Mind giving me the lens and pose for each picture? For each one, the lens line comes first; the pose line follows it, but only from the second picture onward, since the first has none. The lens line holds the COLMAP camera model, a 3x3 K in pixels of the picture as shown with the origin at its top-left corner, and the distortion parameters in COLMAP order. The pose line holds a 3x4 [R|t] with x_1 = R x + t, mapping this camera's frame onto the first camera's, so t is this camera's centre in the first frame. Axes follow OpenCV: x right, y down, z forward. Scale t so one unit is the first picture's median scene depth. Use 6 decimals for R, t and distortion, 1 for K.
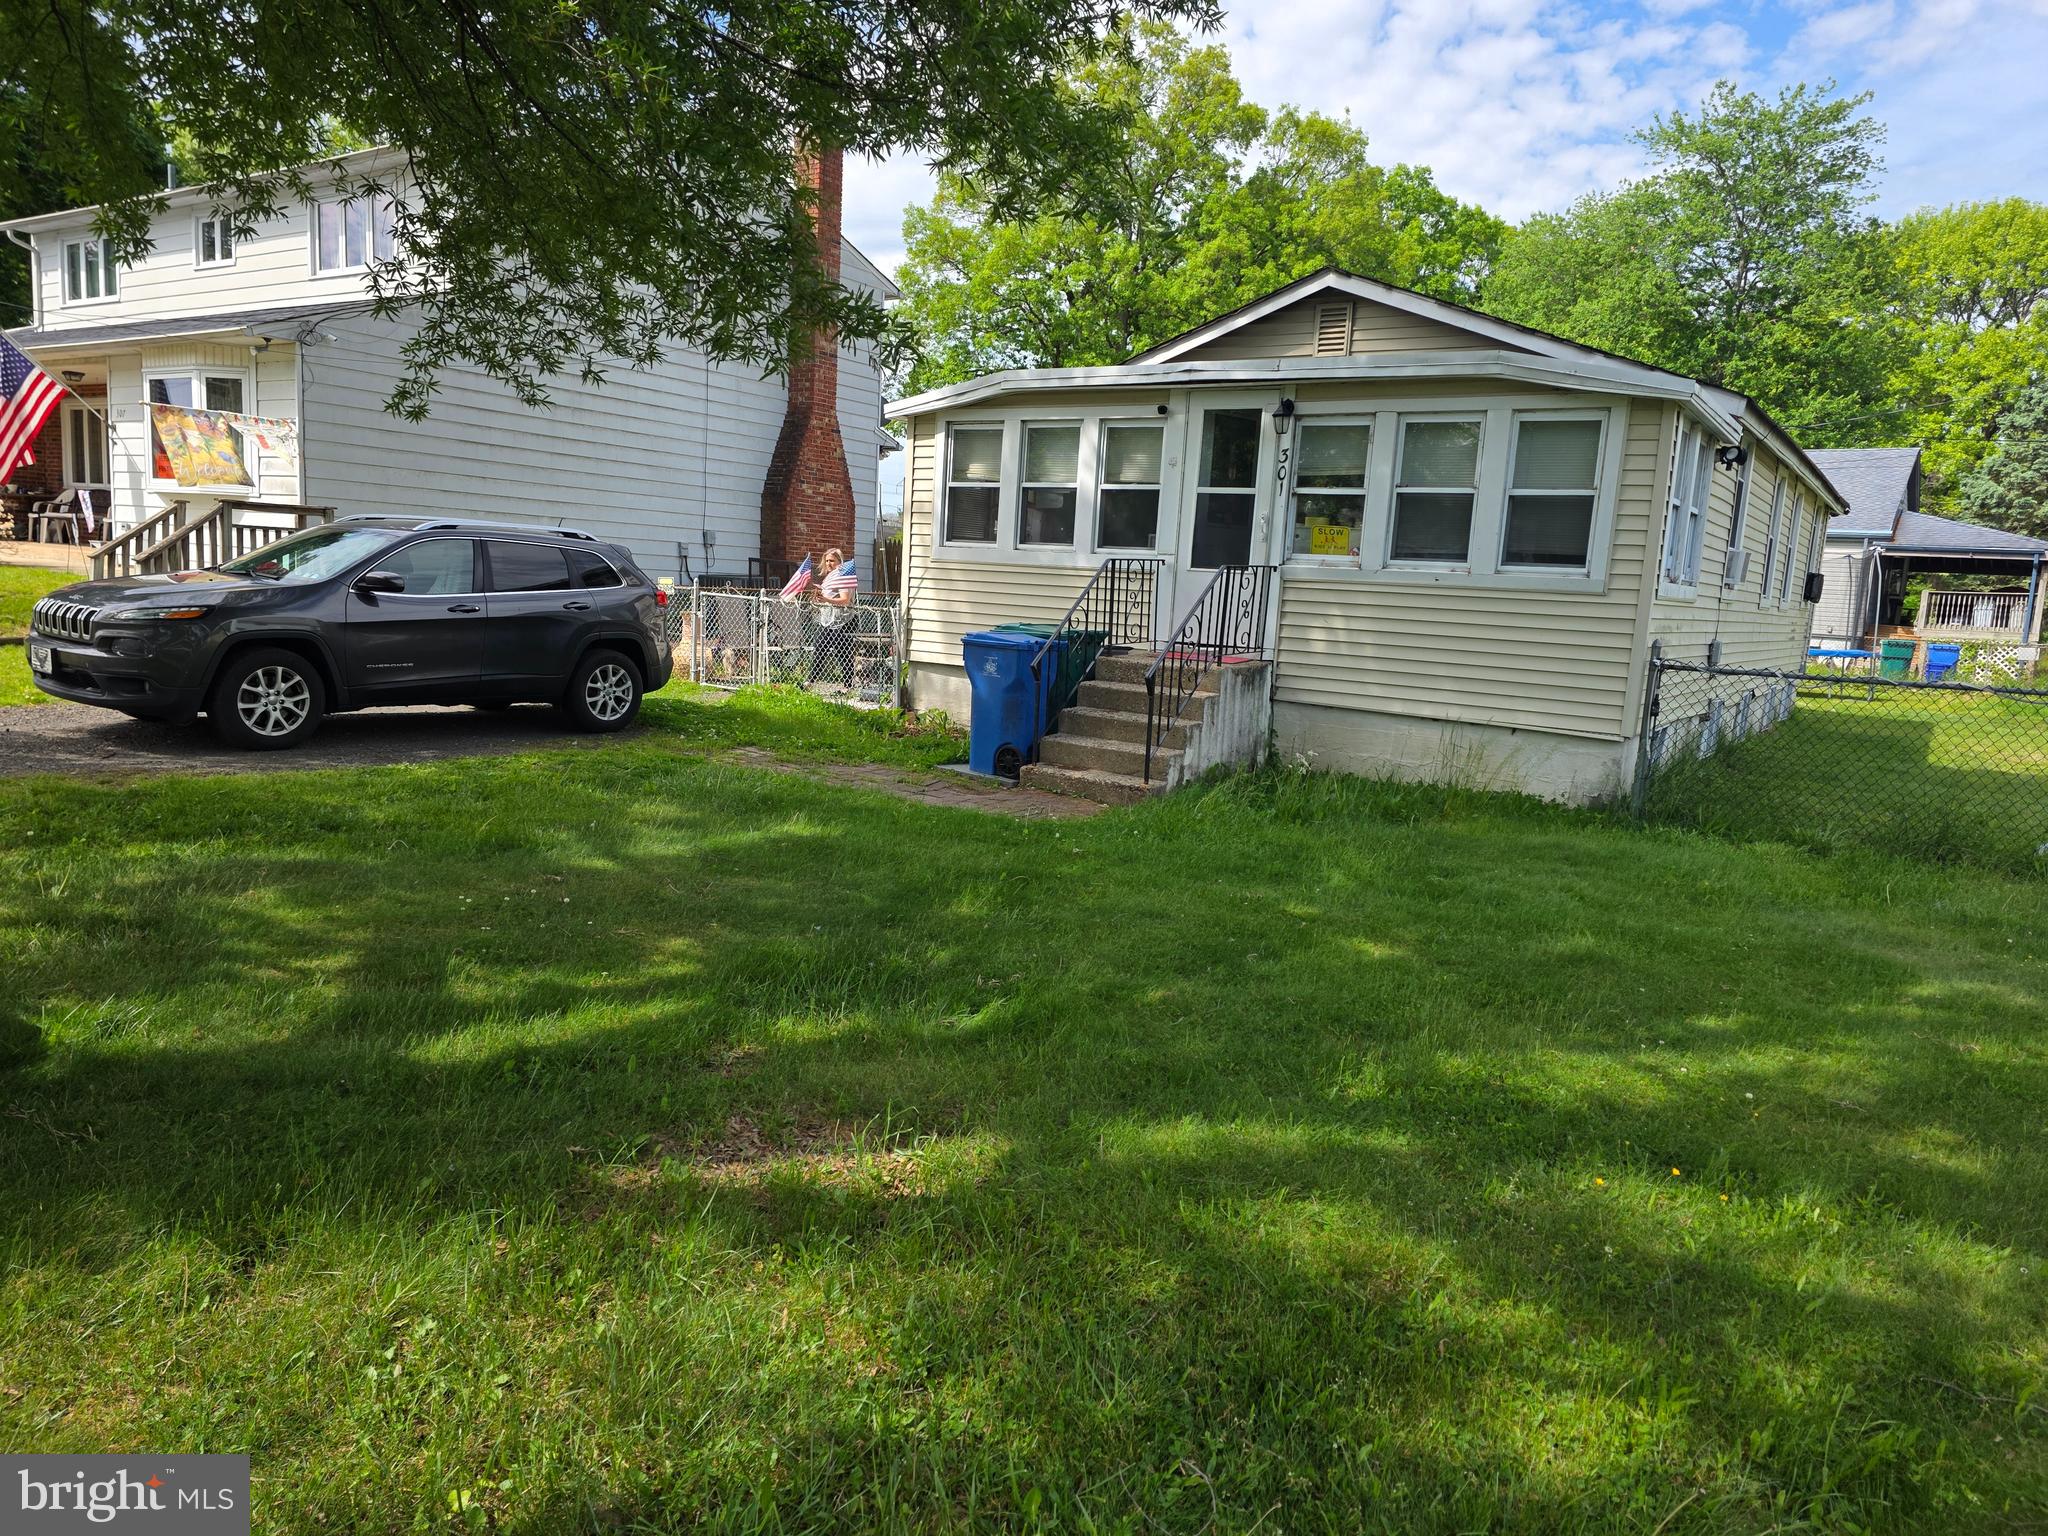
lens RADIAL K [[1357.3, 0, 1024.0], [0, 1357.3, 768.0], [0, 0, 1]] dist [0.037306, -0.002723]
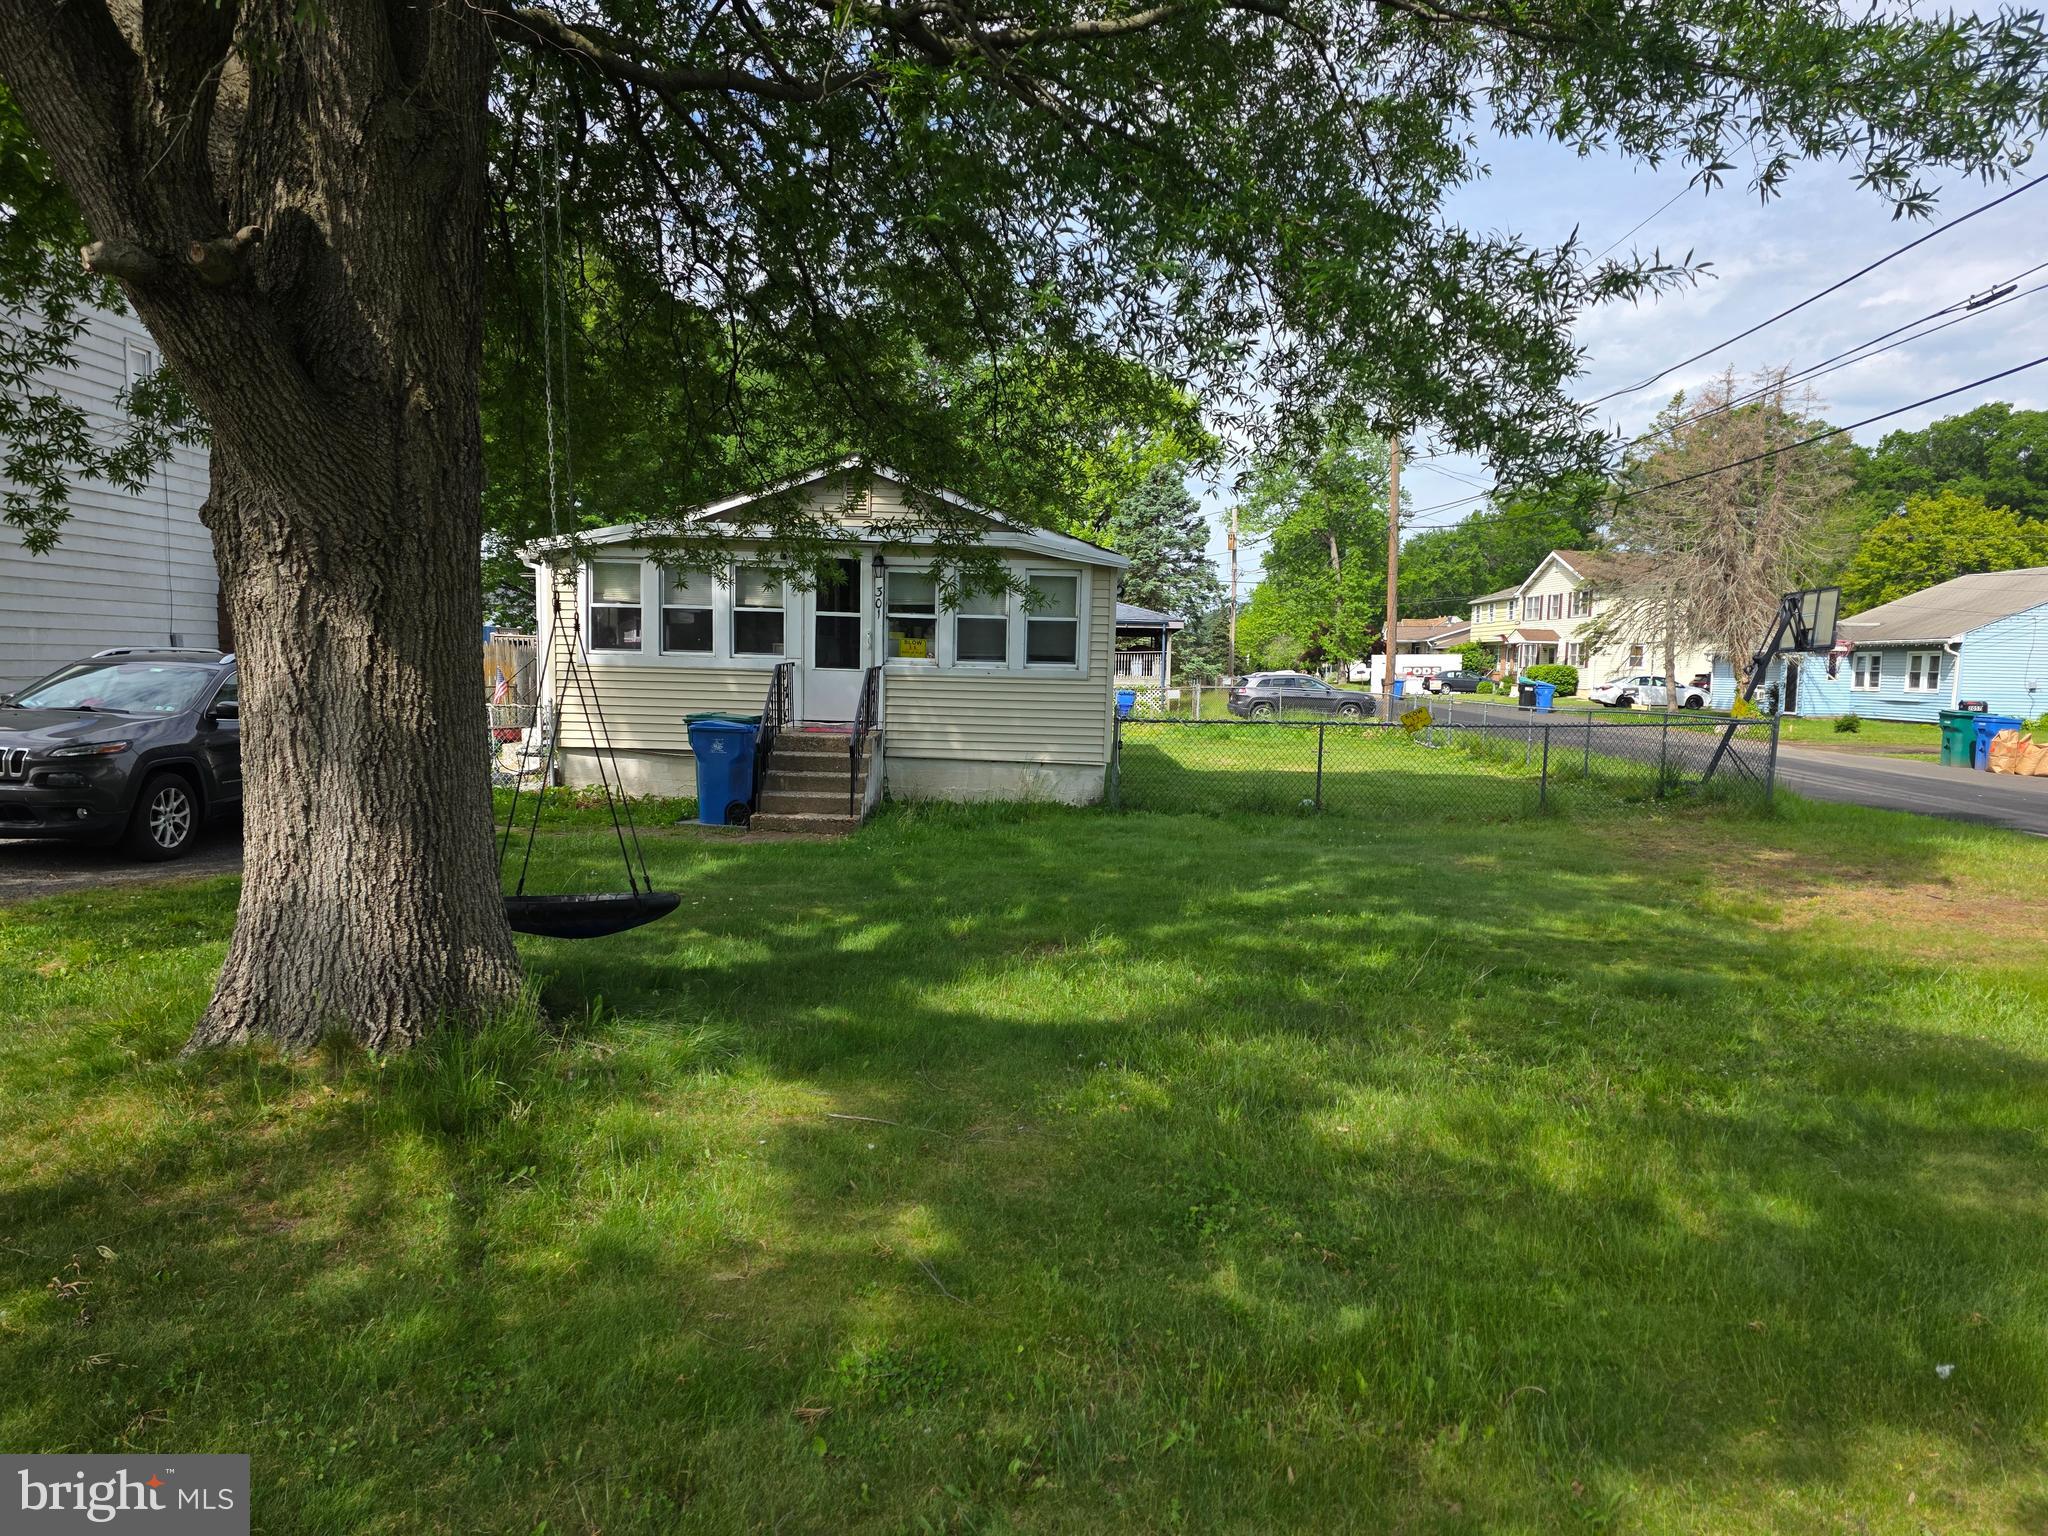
lens RADIAL K [[1389.4, 0, 1024.0], [0, 1389.4, 768.0], [0, 0, 1]] dist [0.043565, -0.002686]
pose [[0.839782, -0.073452, 0.537932, -0.496159], [0.096950, 0.995169, -0.015467, -0.000354], [-0.534198, 0.065142, 0.842846, -0.339201]]
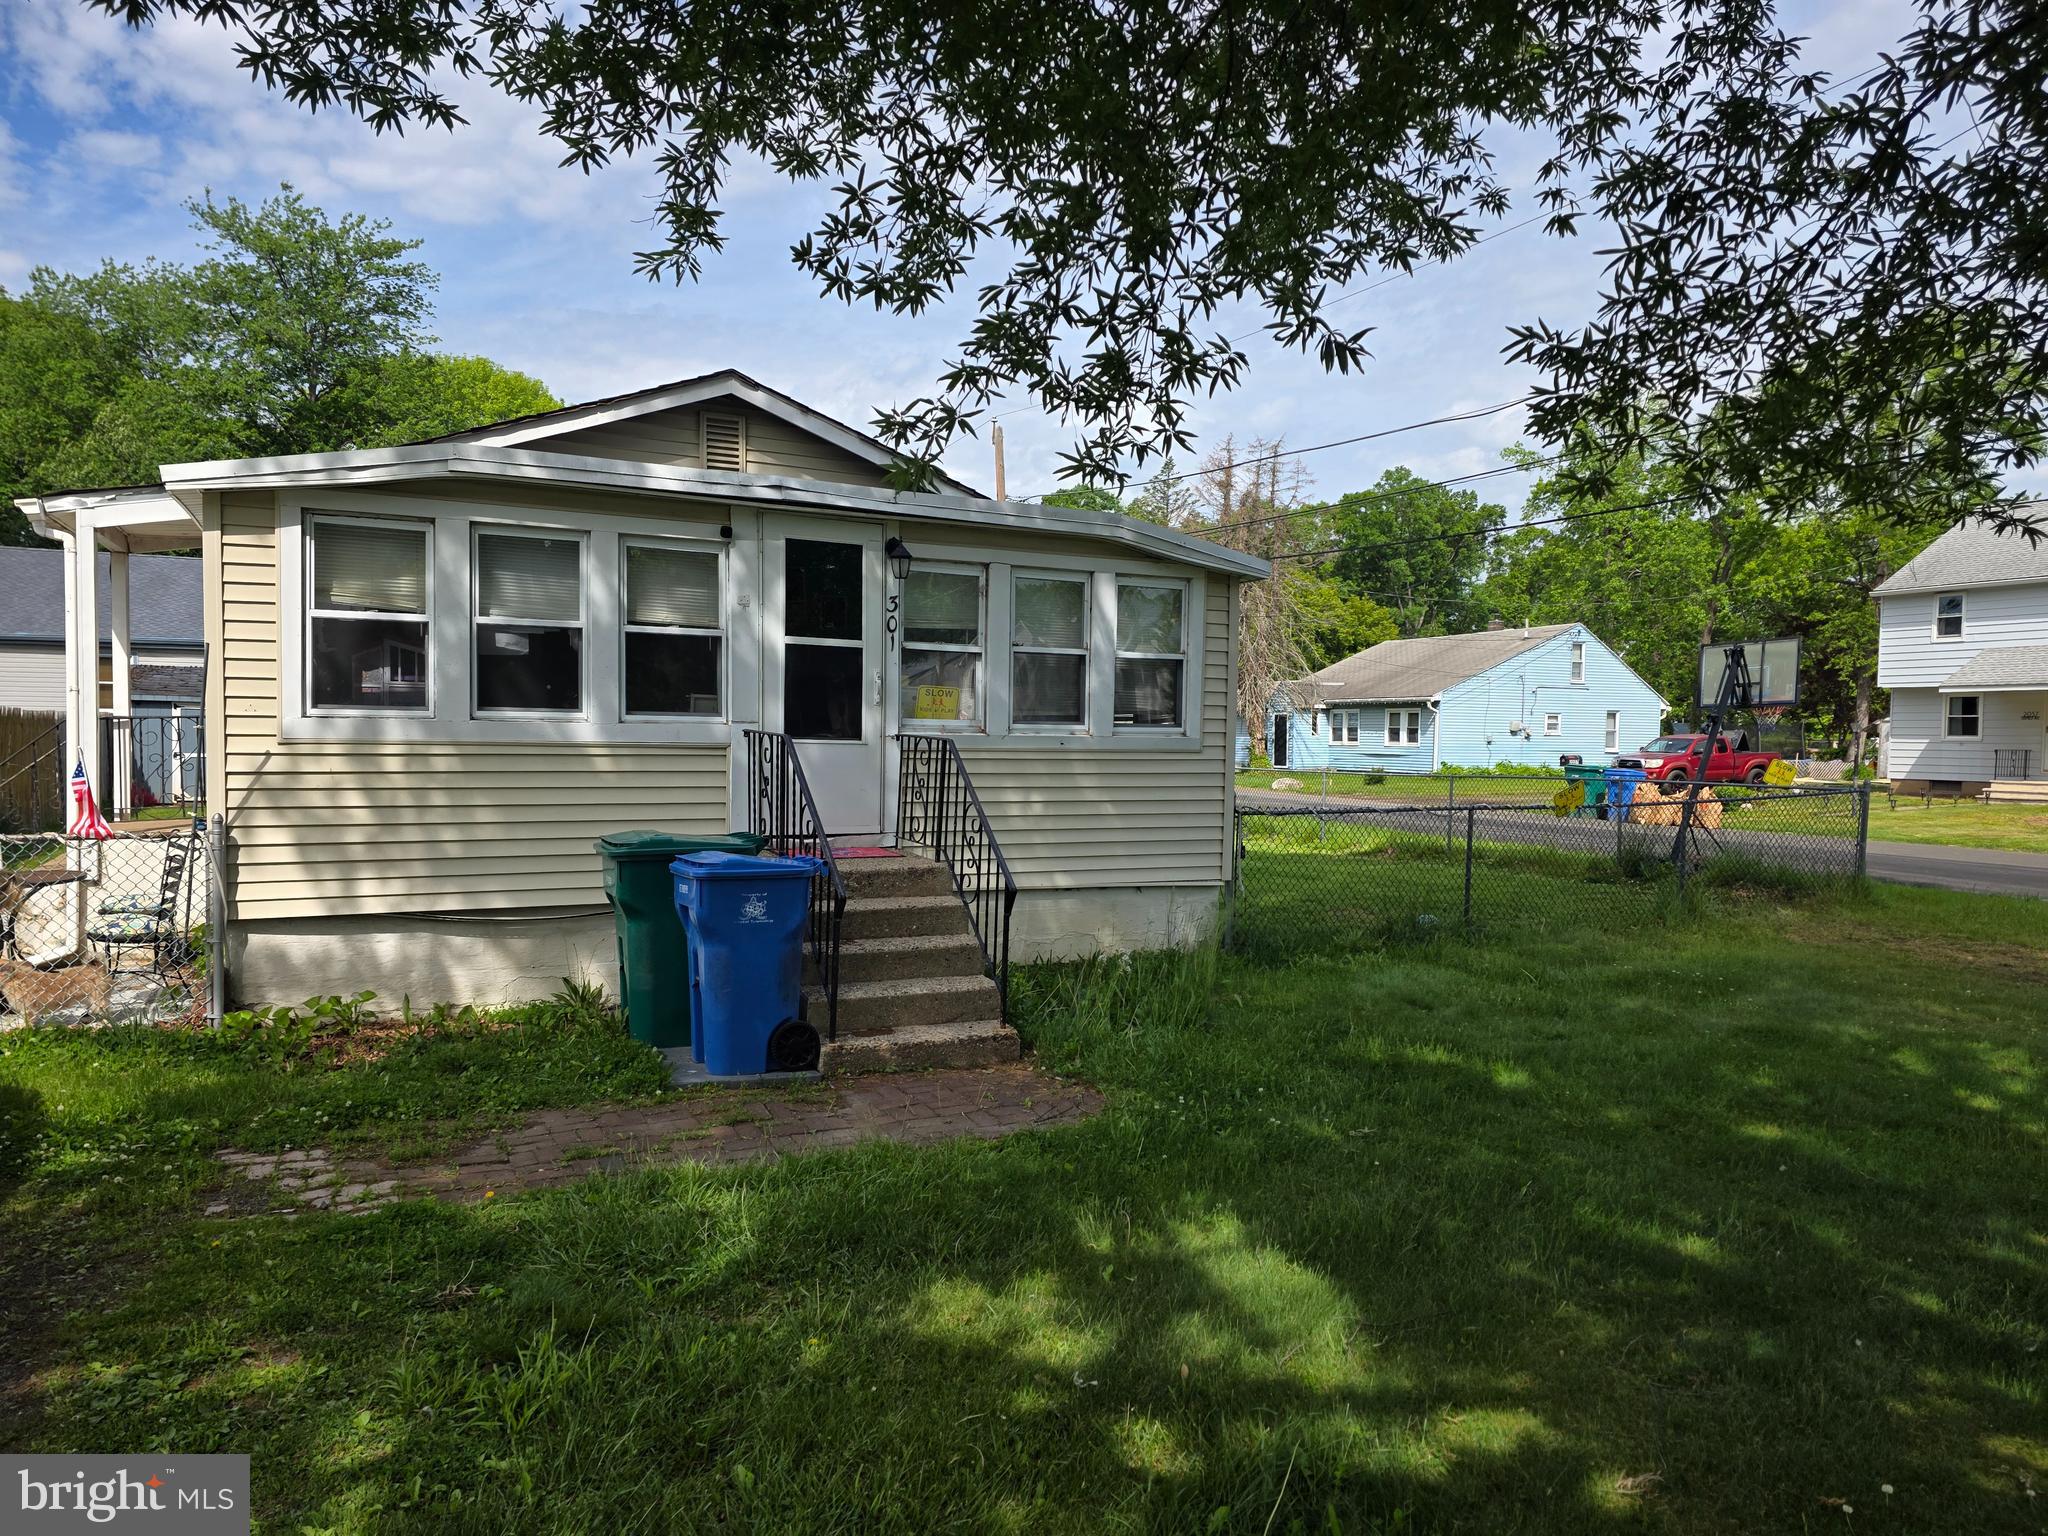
lens RADIAL K [[1389.4, 0, 1024.0], [0, 1389.4, 768.0], [0, 0, 1]] dist [0.043565, -0.002686]
pose [[0.490115, -0.067327, 0.869053, -0.510296], [0.135584, 0.990766, 0.000292, -0.117179], [-0.861048, 0.117686, 0.494718, 0.514386]]
